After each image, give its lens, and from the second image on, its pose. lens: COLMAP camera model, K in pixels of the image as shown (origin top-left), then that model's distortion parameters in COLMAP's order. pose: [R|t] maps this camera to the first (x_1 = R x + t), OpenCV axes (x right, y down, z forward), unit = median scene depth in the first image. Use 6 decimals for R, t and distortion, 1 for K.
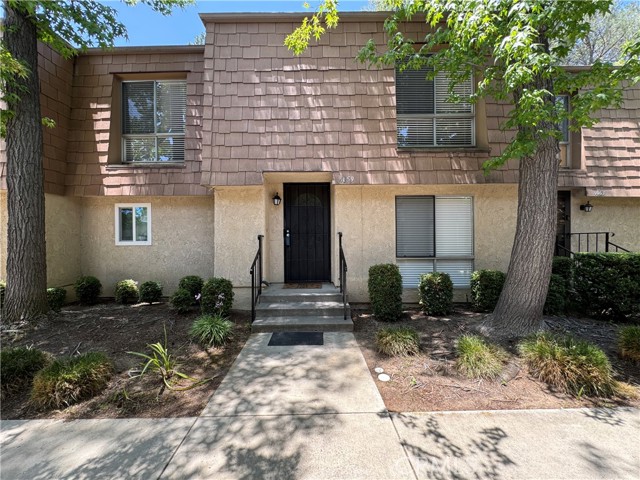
lens RADIAL K [[257.2, 0, 319.6], [0, 257.2, 239.6], [0, 0, 1]] dist [-0.003804, 0.000708]
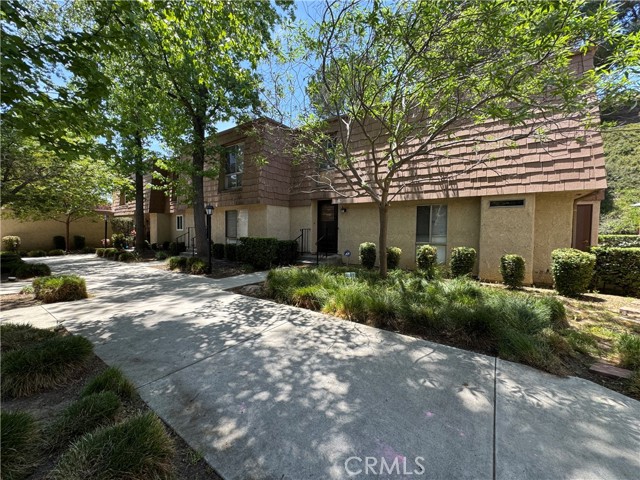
lens RADIAL K [[257.2, 0, 319.6], [0, 257.2, 239.6], [0, 0, 1]] dist [-0.003804, 0.000708]
pose [[0.810981, 0.036439, -0.583937, 2.105974], [-0.019847, 0.999198, 0.034789, -0.008592], [0.584736, -0.016624, 0.811053, -0.337262]]
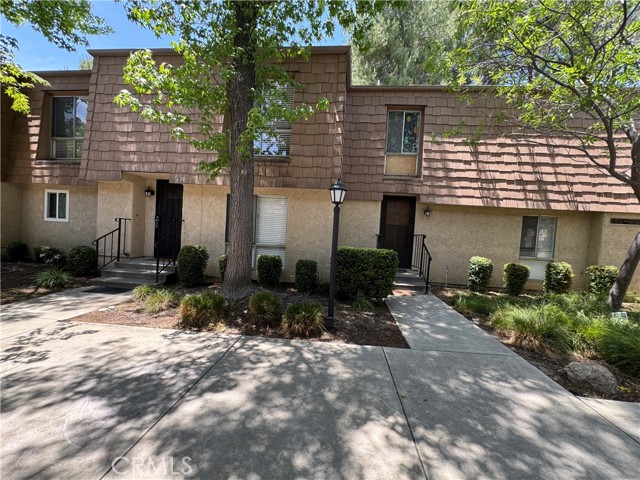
lens RADIAL K [[257.2, 0, 319.6], [0, 257.2, 239.6], [0, 0, 1]] dist [-0.003804, 0.000708]
pose [[0.993028, 0.066868, -0.097078, 0.806738], [-0.064300, 0.997499, 0.029342, -0.010879], [0.098798, -0.022895, 0.994844, -0.200728]]
